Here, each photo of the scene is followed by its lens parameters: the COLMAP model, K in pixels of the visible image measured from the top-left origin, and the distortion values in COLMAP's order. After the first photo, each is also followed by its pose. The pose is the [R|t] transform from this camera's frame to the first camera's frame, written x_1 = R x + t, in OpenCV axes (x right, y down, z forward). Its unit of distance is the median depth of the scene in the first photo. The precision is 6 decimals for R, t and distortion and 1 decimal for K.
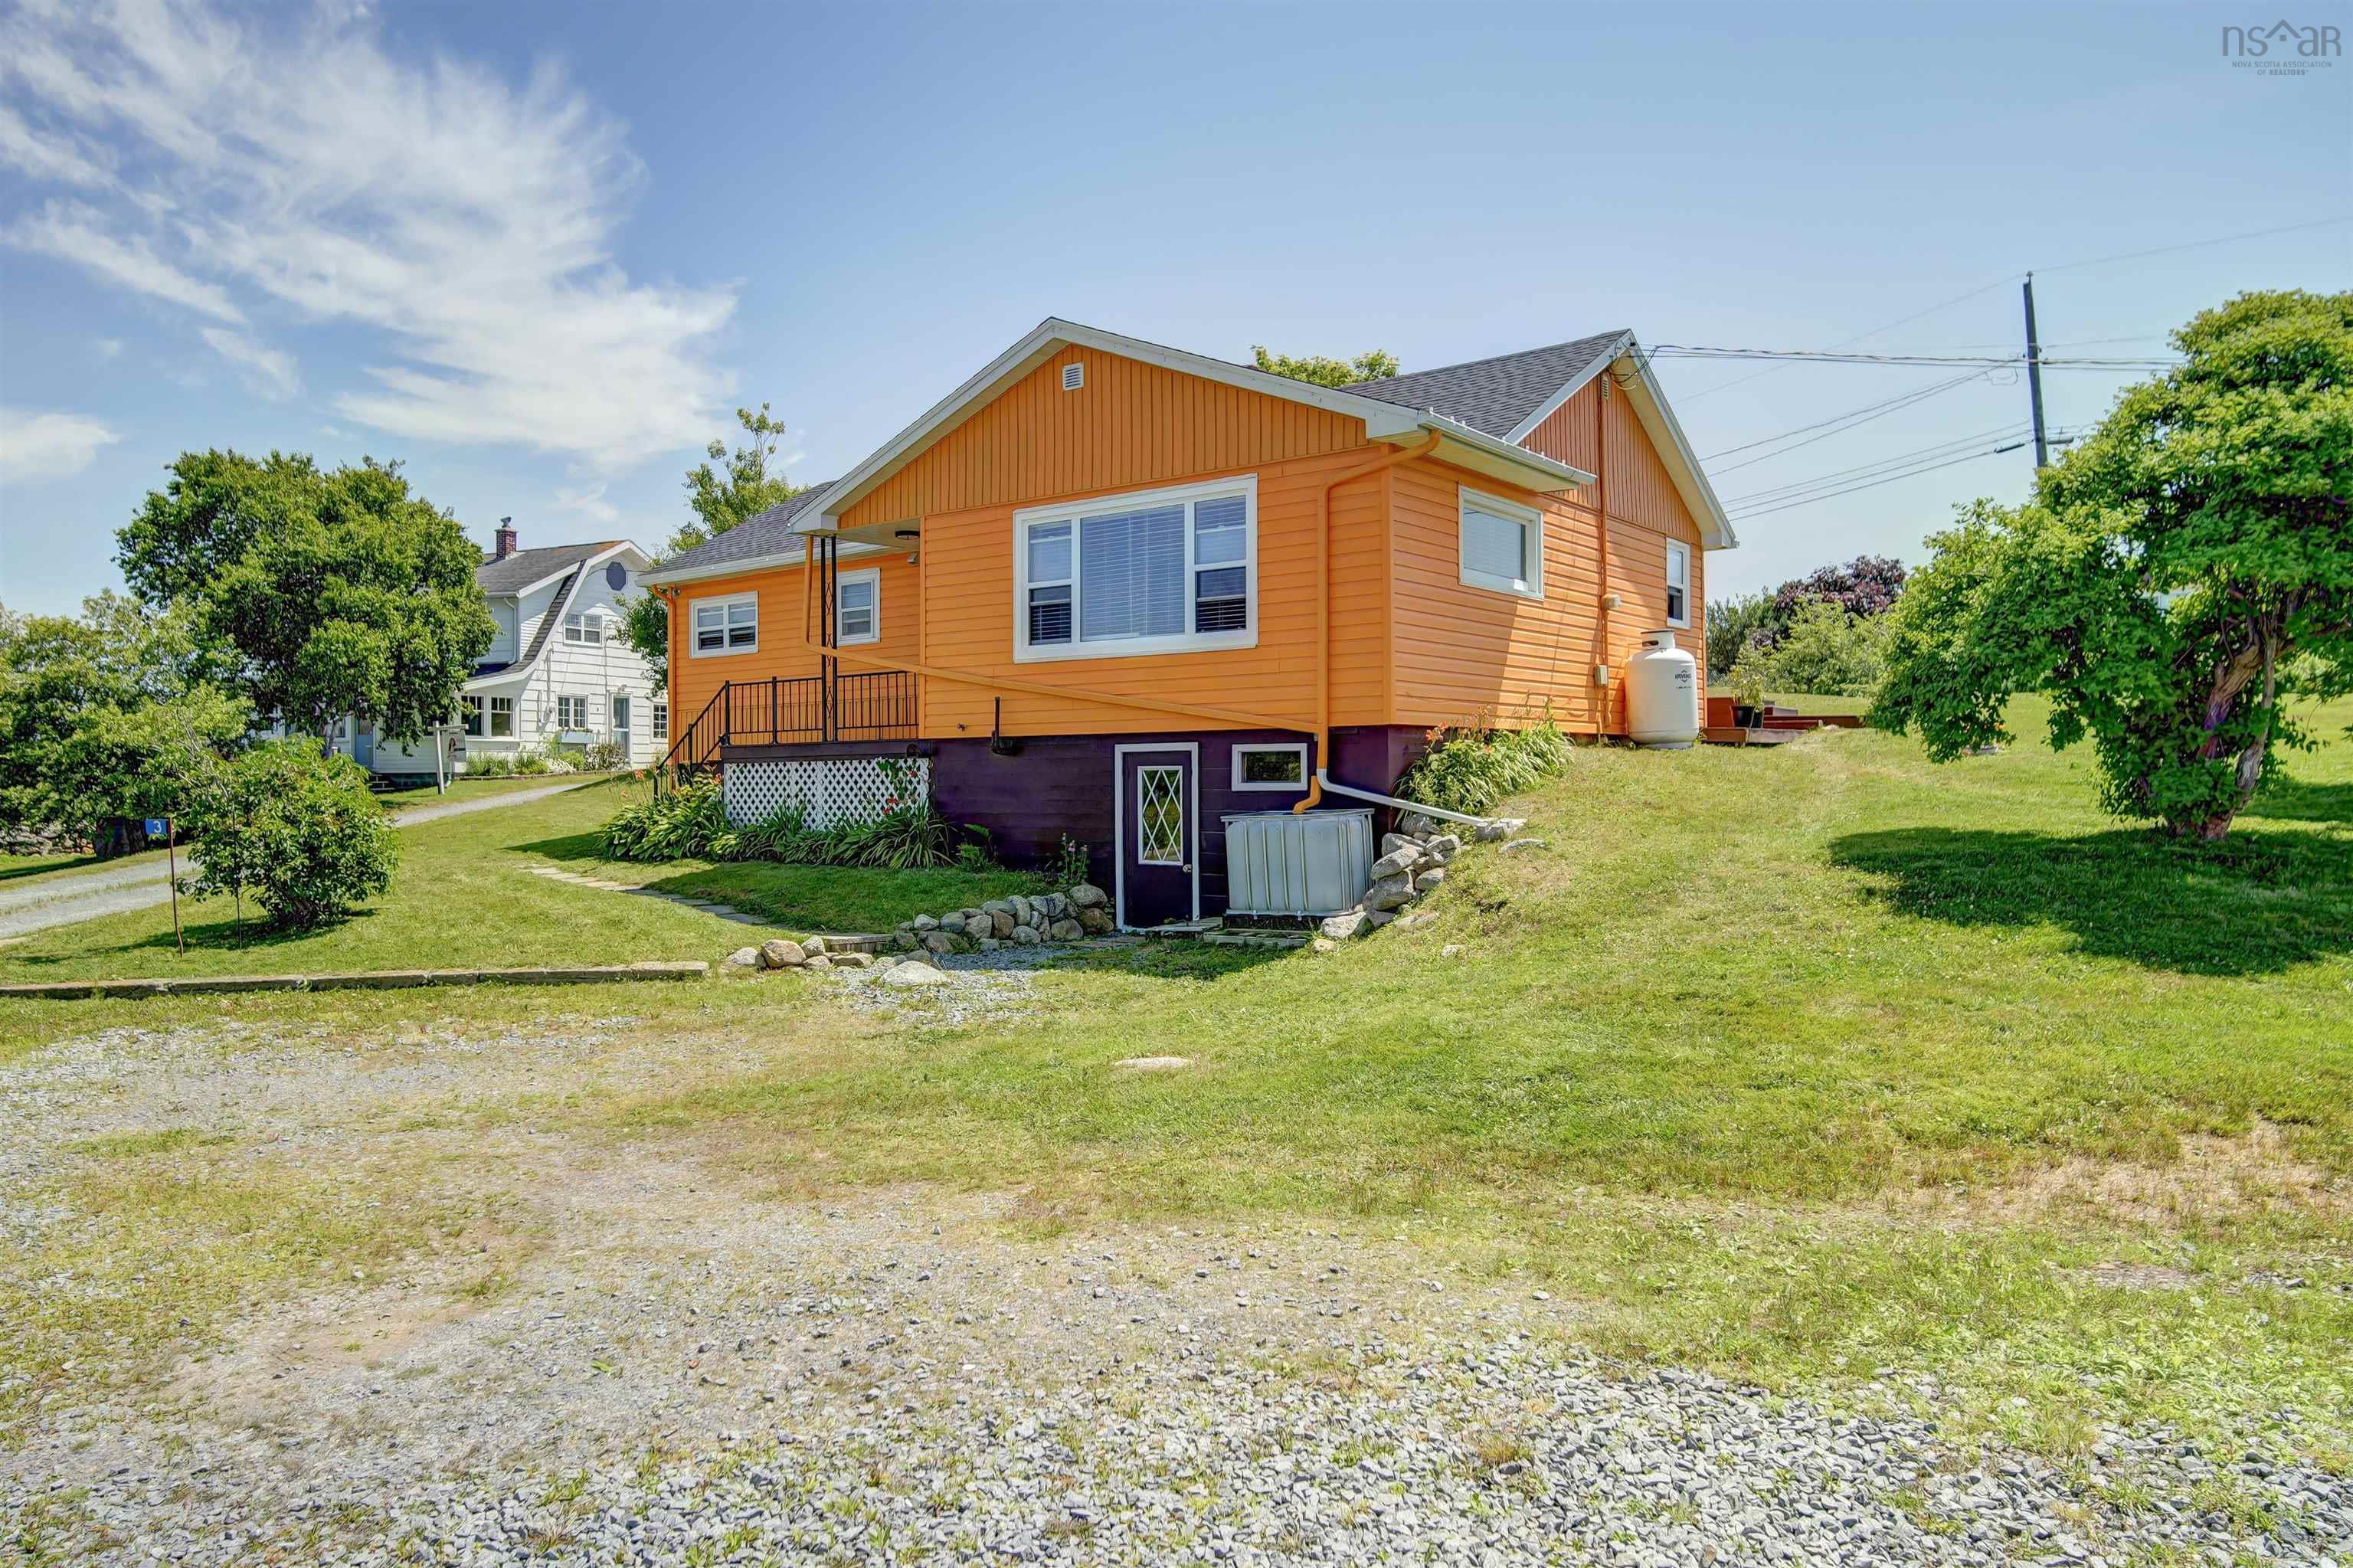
lens RADIAL K [[1548.0, 0, 1176.3], [0, 1548.0, 785.4], [0, 0, 1]] dist [0.004443, 0.000393]
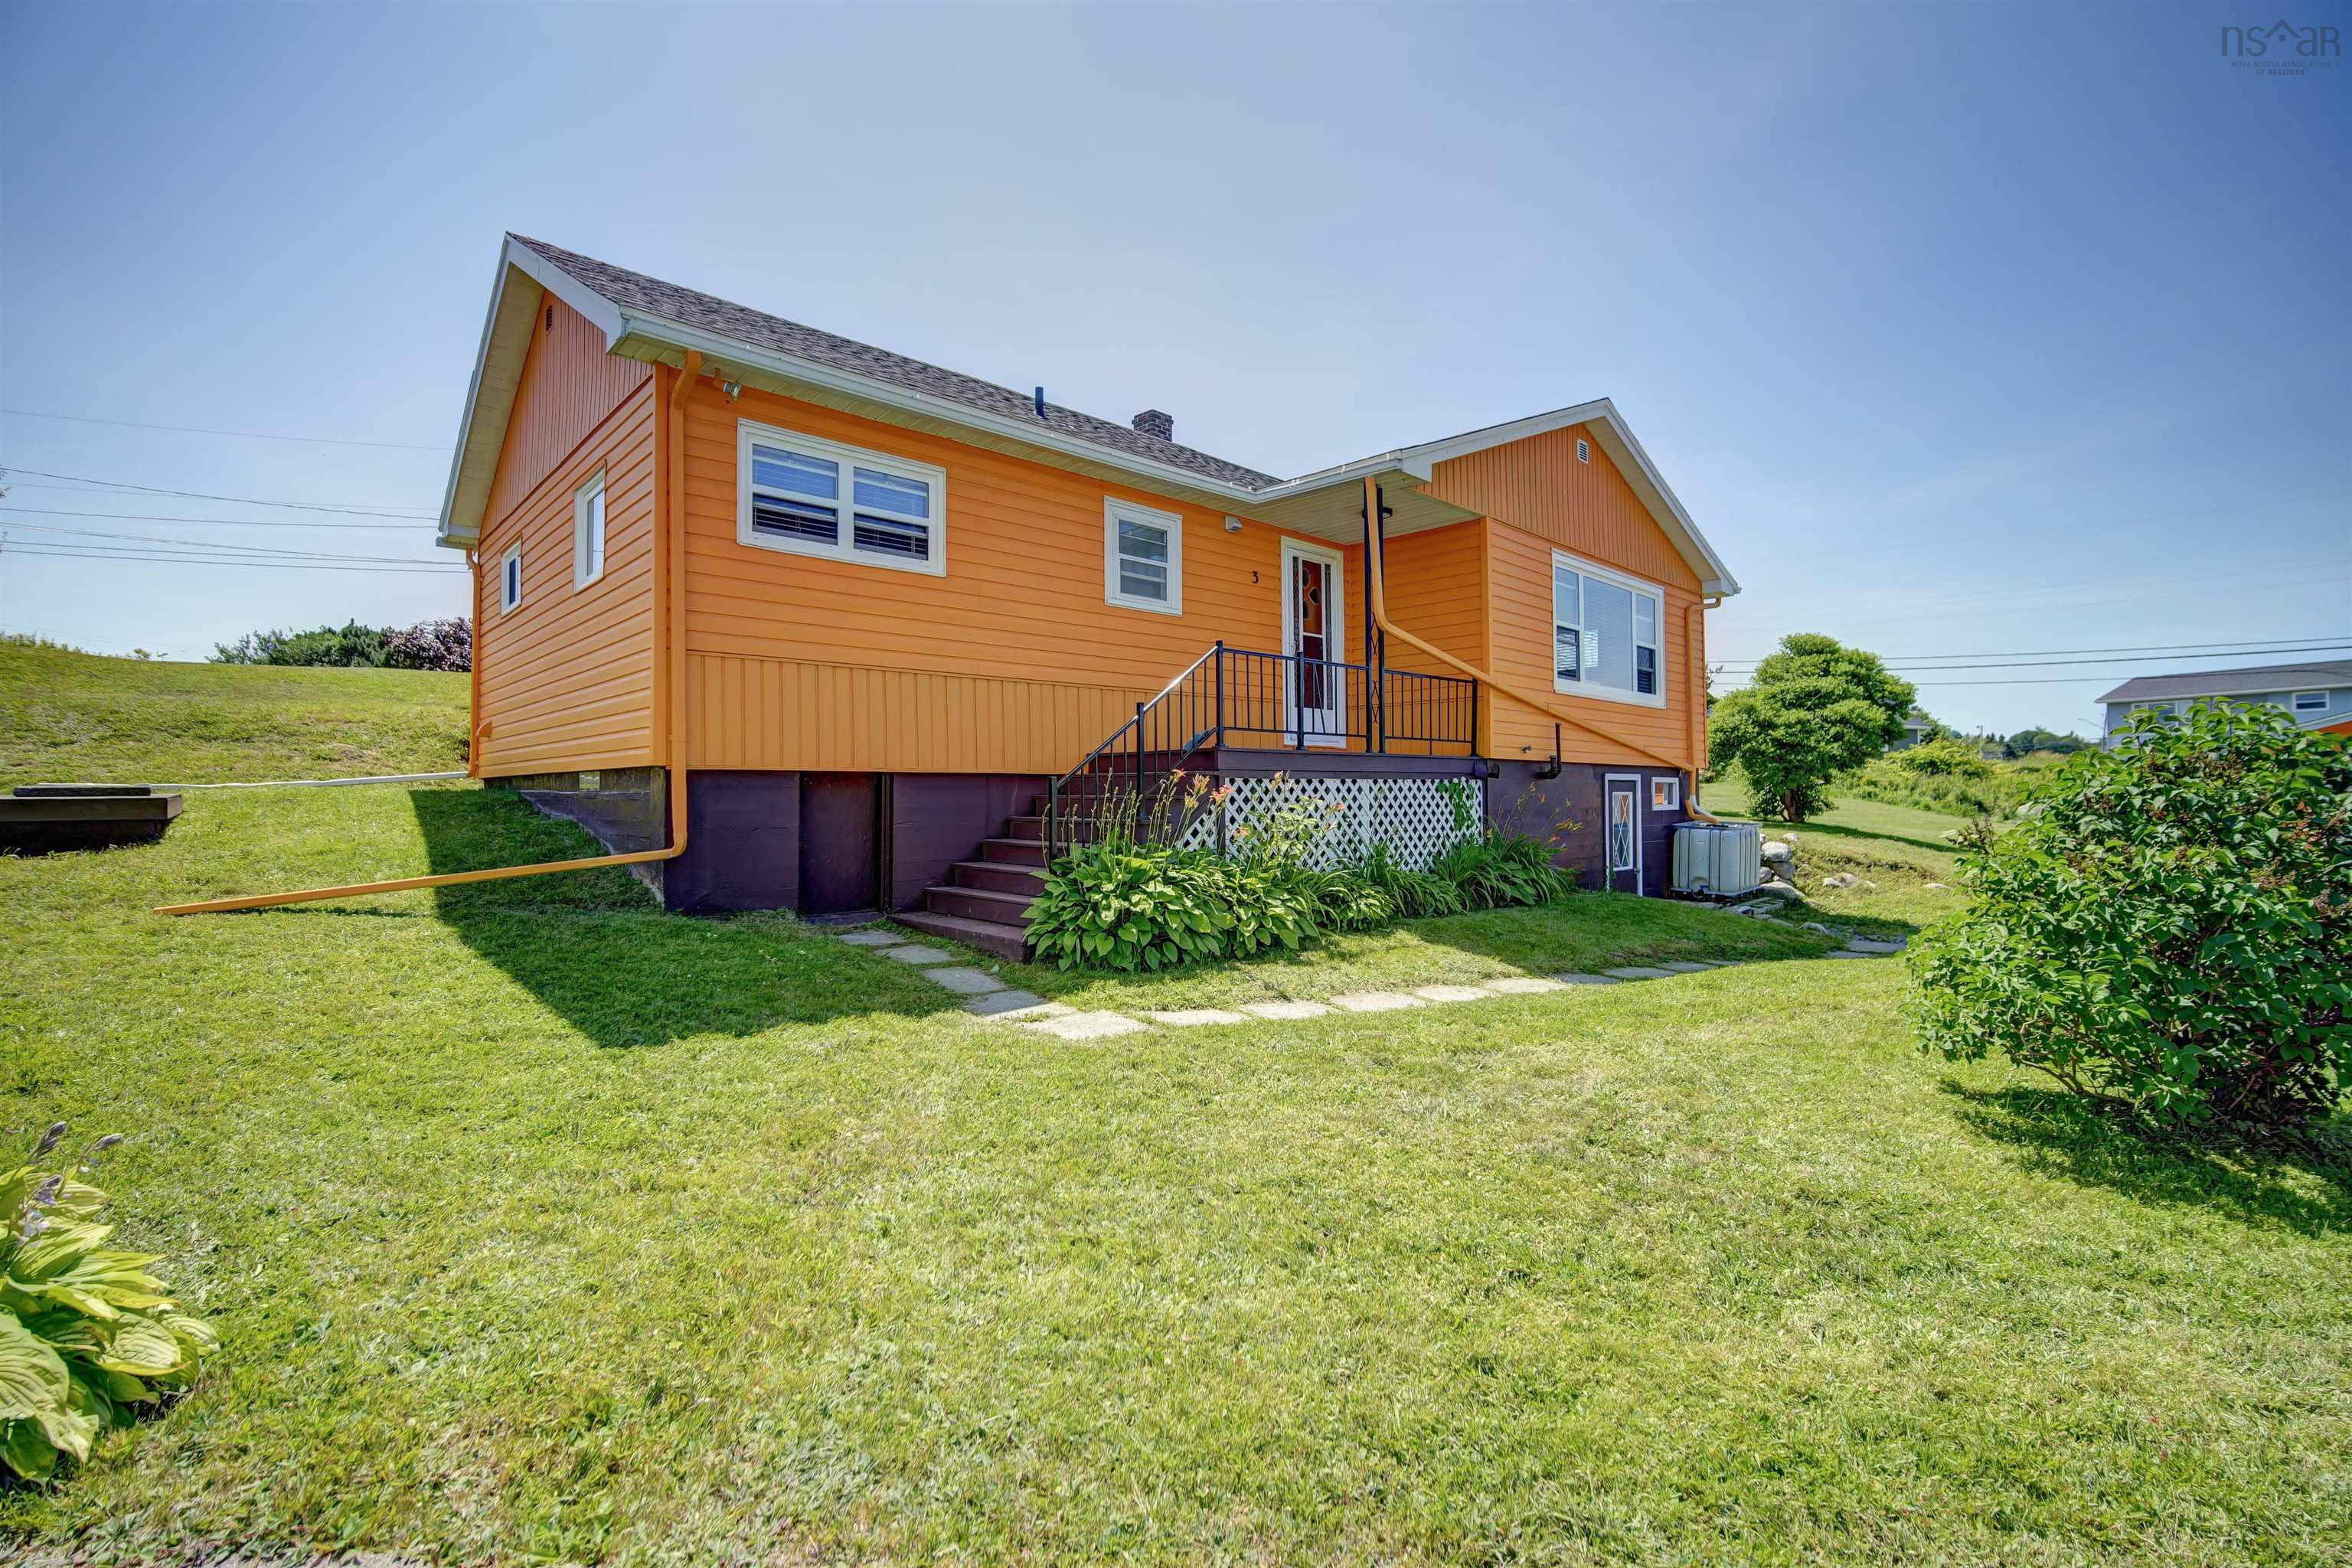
lens RADIAL K [[1013.4, 0, 1182.3], [0, 1013.4, 776.7], [0, 0, 1]] dist [-0.004446, 0.000119]
pose [[0.155093, 0.020145, 0.987695, -0.742631], [0.001388, 0.999787, -0.020609, -0.006694], [-0.987899, 0.004567, 0.155032, 1.030286]]
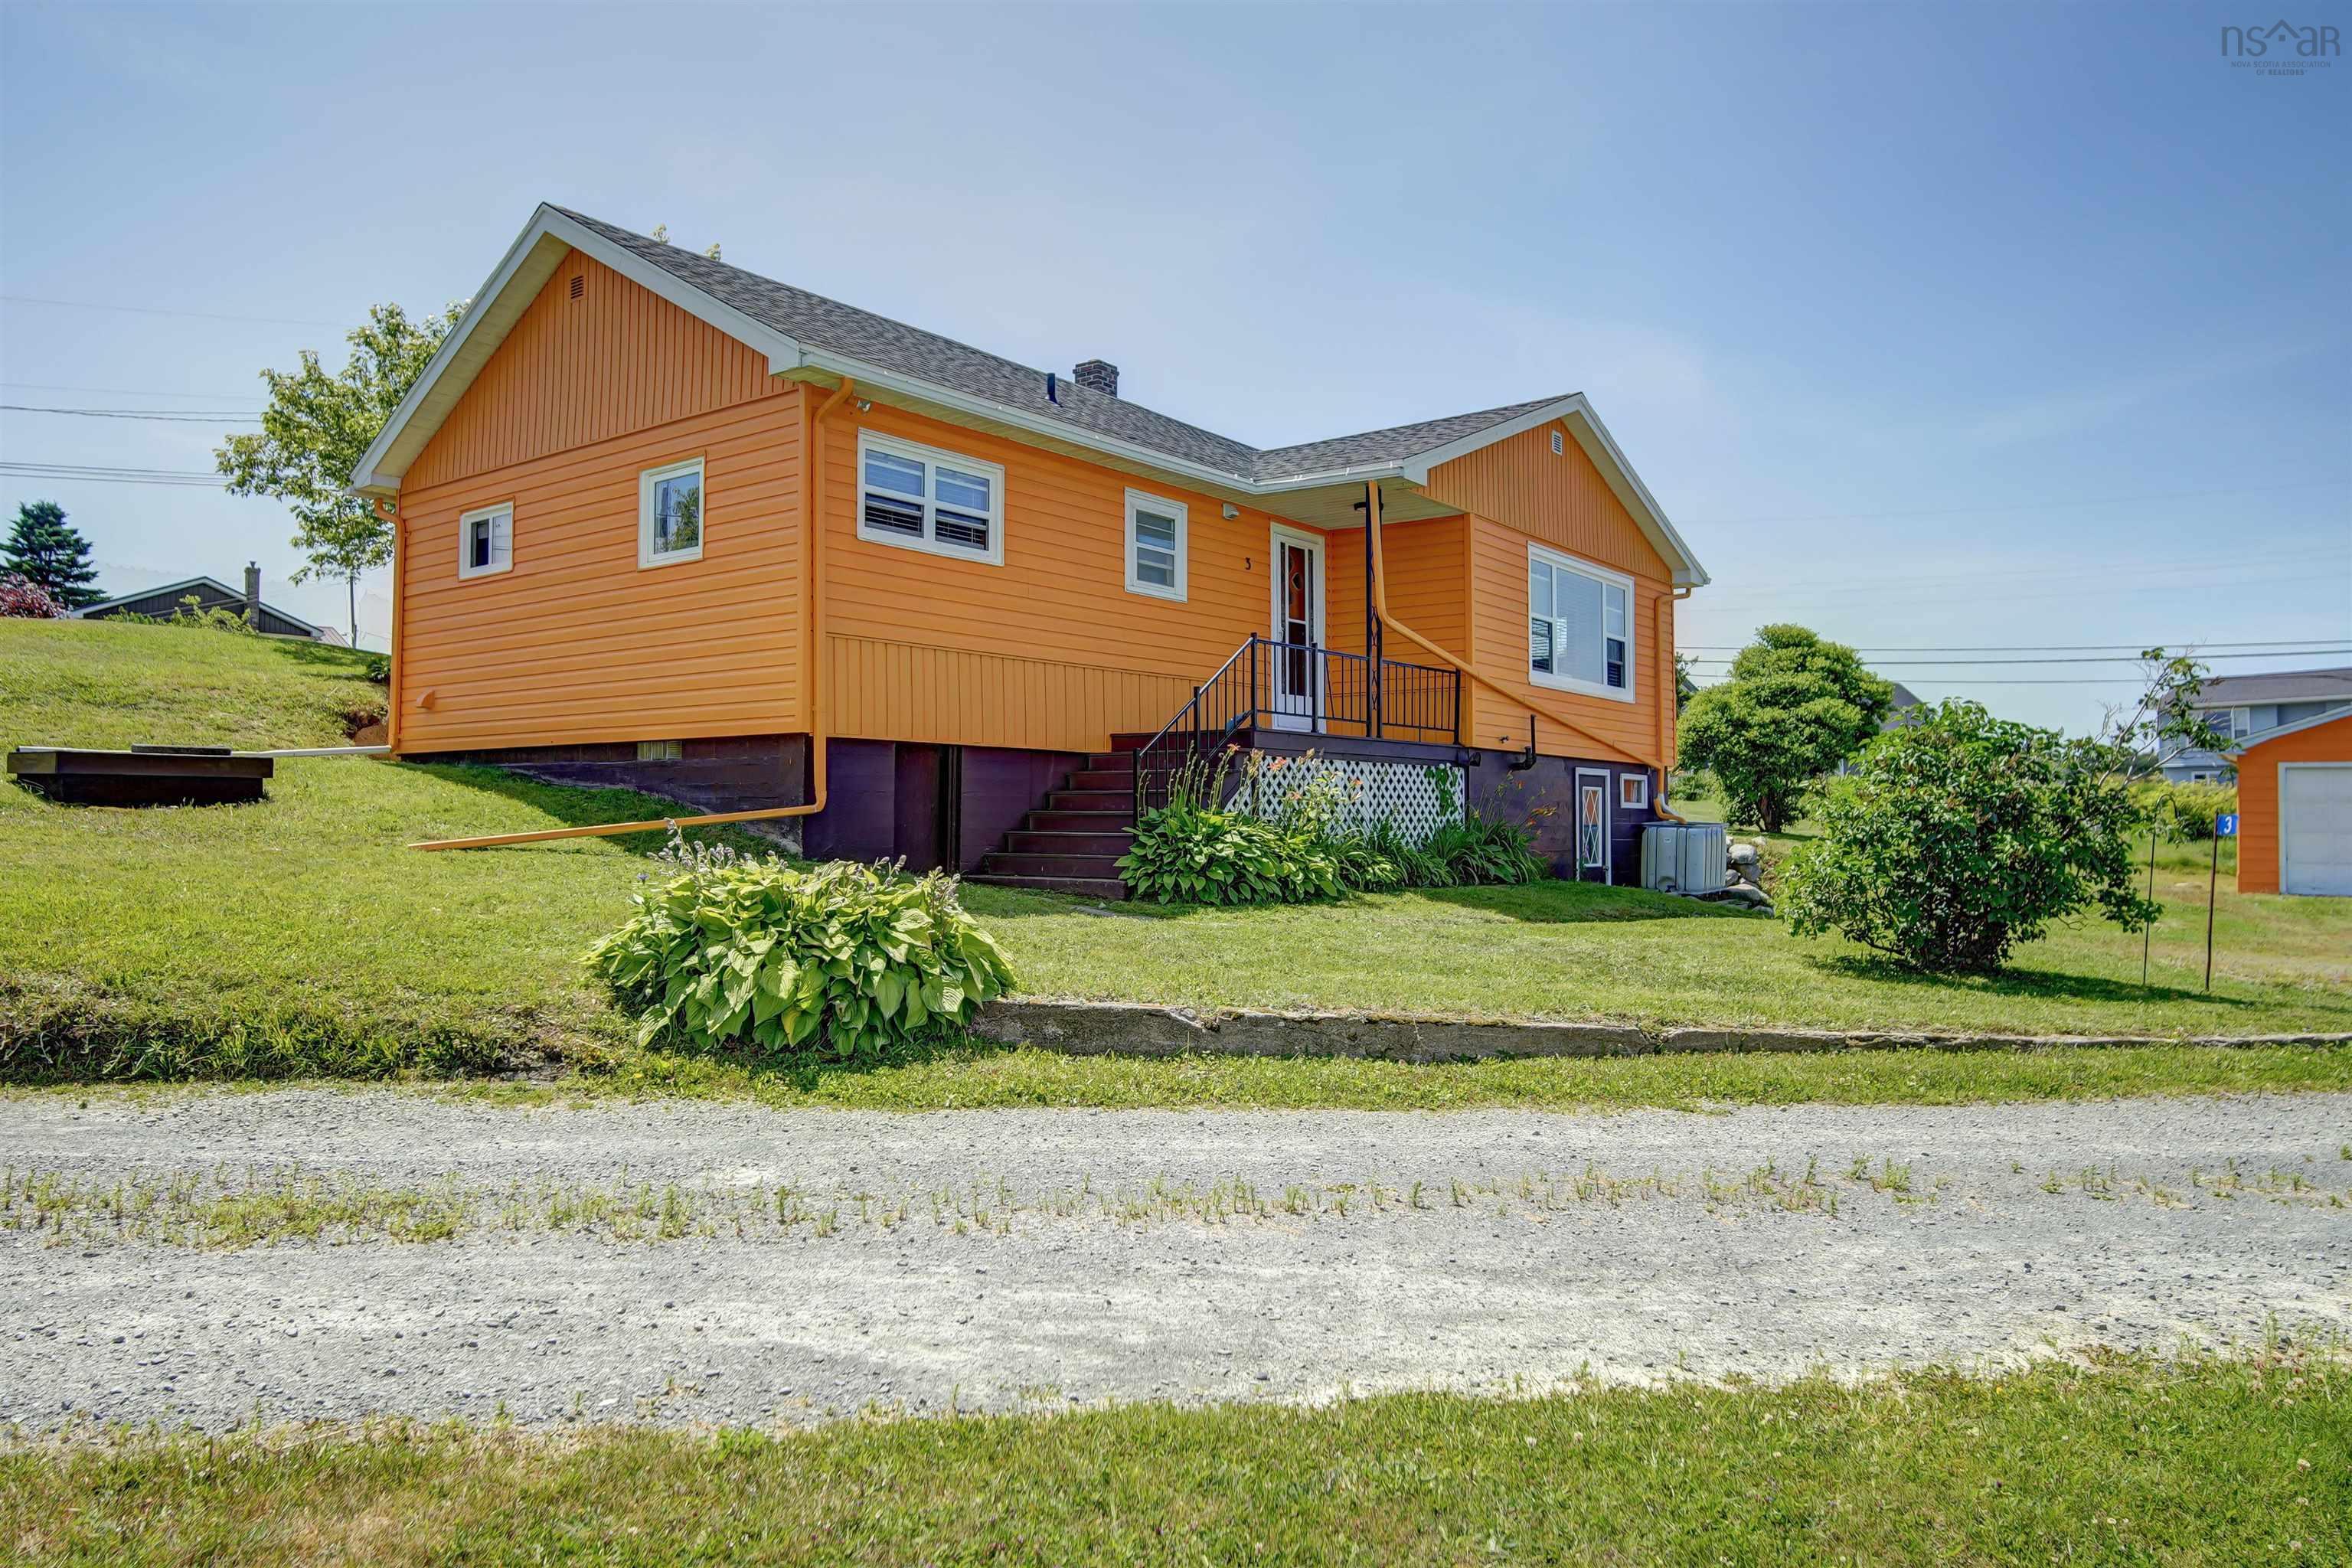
lens RADIAL K [[1547.3, 0, 1172.8], [0, 1547.3, 786.5], [0, 0, 1]] dist [0.004443, 0.000393]
pose [[0.004254, 0.030317, 0.999531, -1.049380], [-0.004902, 0.999529, -0.030296, 0.022306], [-0.999979, -0.004771, 0.004400, 1.116738]]
